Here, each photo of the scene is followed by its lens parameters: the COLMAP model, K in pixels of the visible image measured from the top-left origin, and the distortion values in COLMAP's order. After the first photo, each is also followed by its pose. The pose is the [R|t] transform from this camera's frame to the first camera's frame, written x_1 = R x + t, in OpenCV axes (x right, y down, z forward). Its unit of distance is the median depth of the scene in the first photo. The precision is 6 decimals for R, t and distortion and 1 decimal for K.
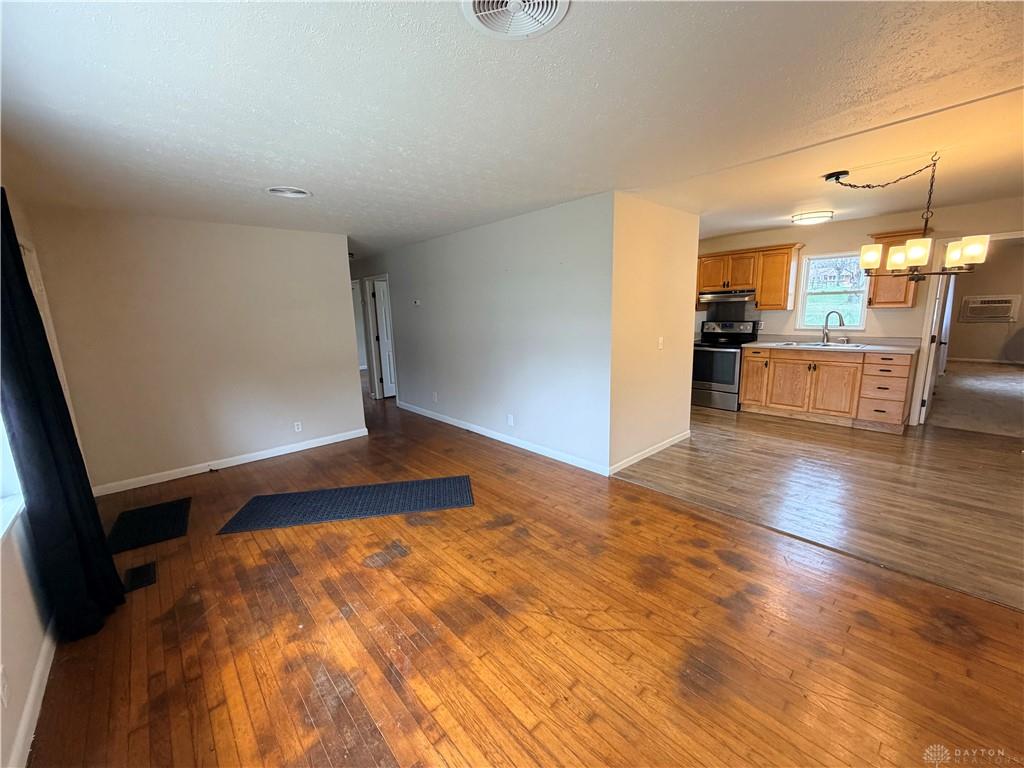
lens RADIAL K [[407.8, 0, 508.0], [0, 407.8, 385.6], [0, 0, 1]] dist [0.000577, -0.000026]
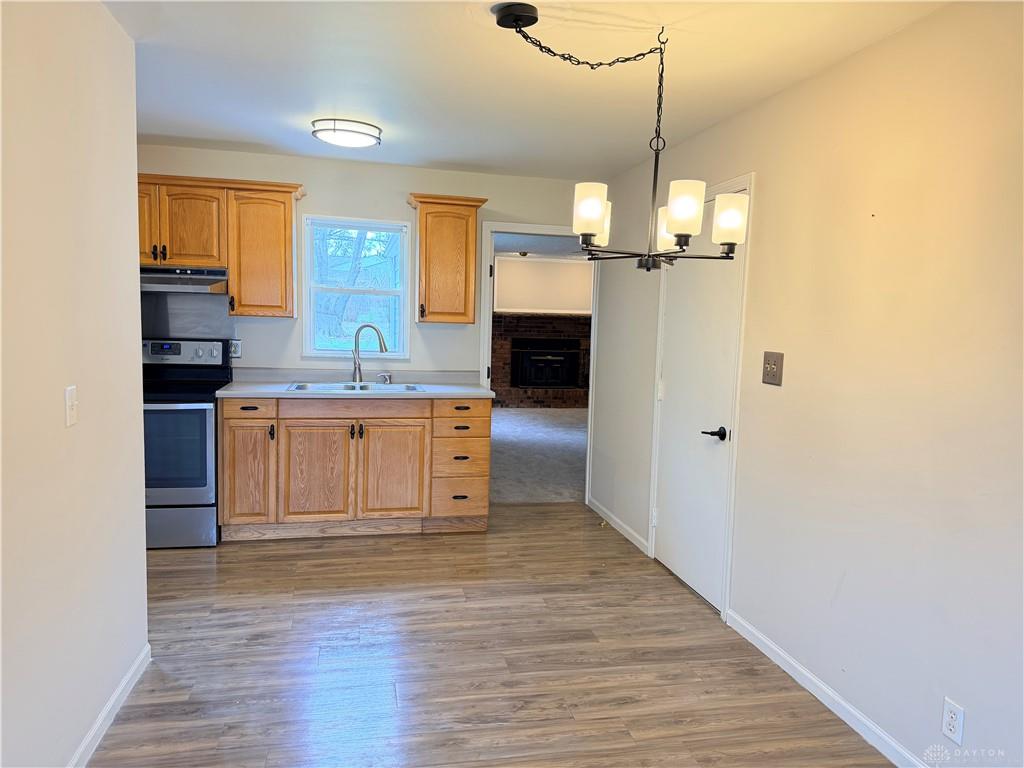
lens RADIAL K [[714.8, 0, 514.4], [0, 714.8, 388.0], [0, 0, 1]] dist [0.131921, -0.229818]
pose [[0.491339, -0.039015, 0.870094, 0.065929], [0.116507, 0.992962, -0.021267, -0.061426], [-0.863141, 0.111822, 0.492427, 0.411095]]
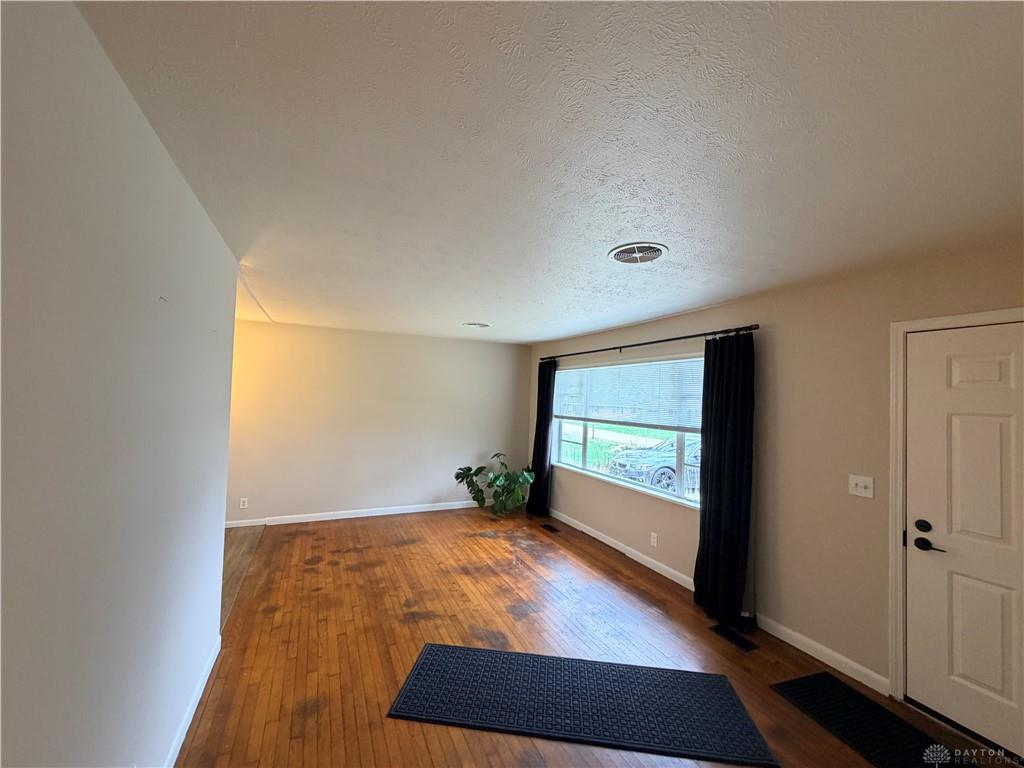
lens RADIAL K [[407.8, 0, 508.0], [0, 407.8, 385.6], [0, 0, 1]] dist [0.000577, -0.000026]
pose [[-0.956102, 0.008693, 0.292906, -0.346257], [0.052608, 0.988412, 0.142387, -0.234610], [-0.288274, 0.151545, -0.945480, 1.175766]]
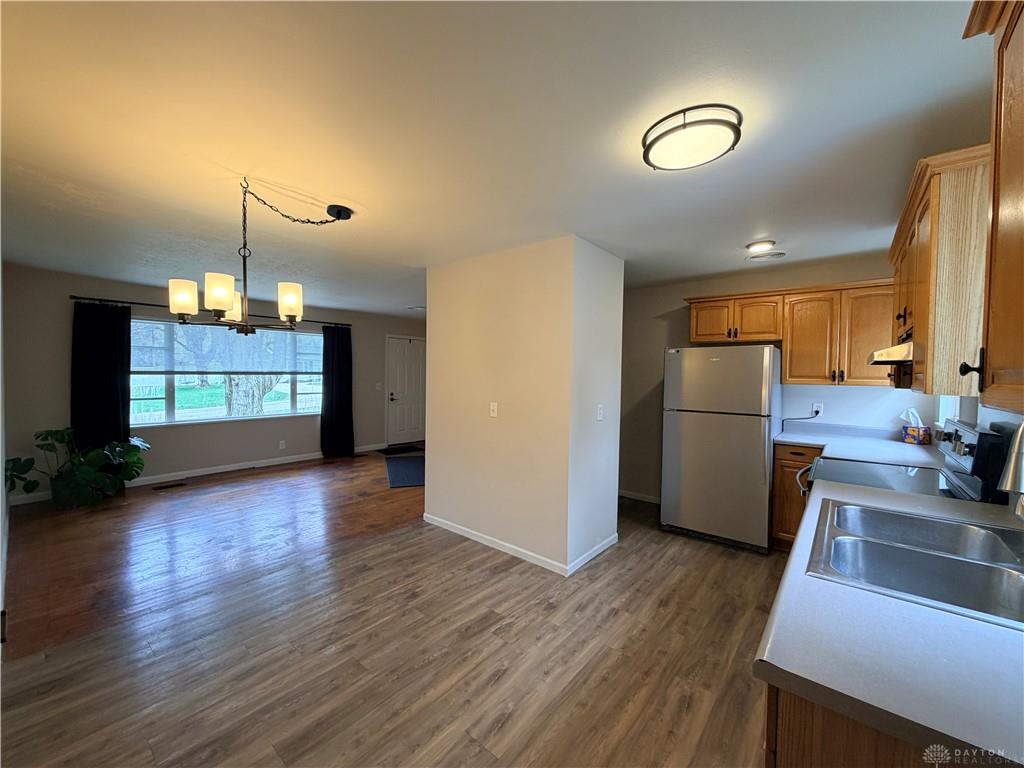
lens RADIAL K [[407.8, 0, 508.0], [0, 407.8, 385.6], [0, 0, 1]] dist [0.000577, -0.000026]
pose [[0.144864, 0.065591, -0.987275, 1.063776], [-0.204620, 0.978217, 0.034966, -0.167540], [0.968063, 0.196951, 0.155130, 0.795493]]
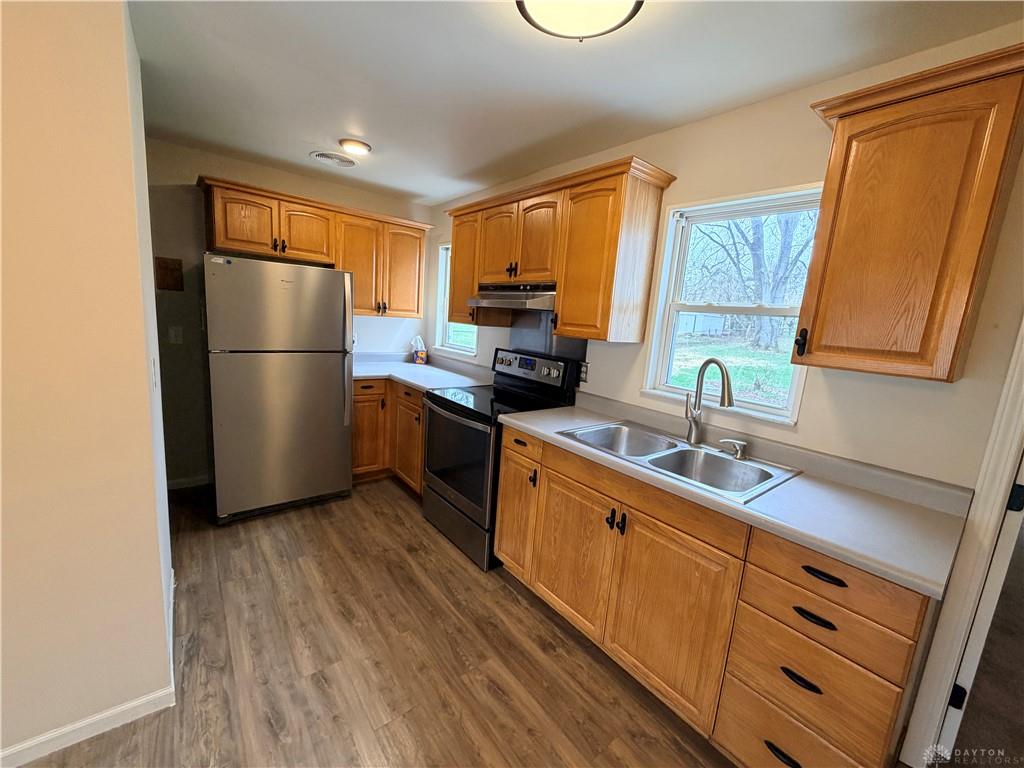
lens RADIAL K [[407.3, 0, 511.9], [0, 407.3, 385.5], [0, 0, 1]] dist [0.000464, 0.000157]
pose [[0.992554, 0.115545, -0.038539, 0.716852], [-0.116264, 0.993073, -0.016966, -0.149522], [0.036312, 0.021321, 0.999113, 0.722714]]
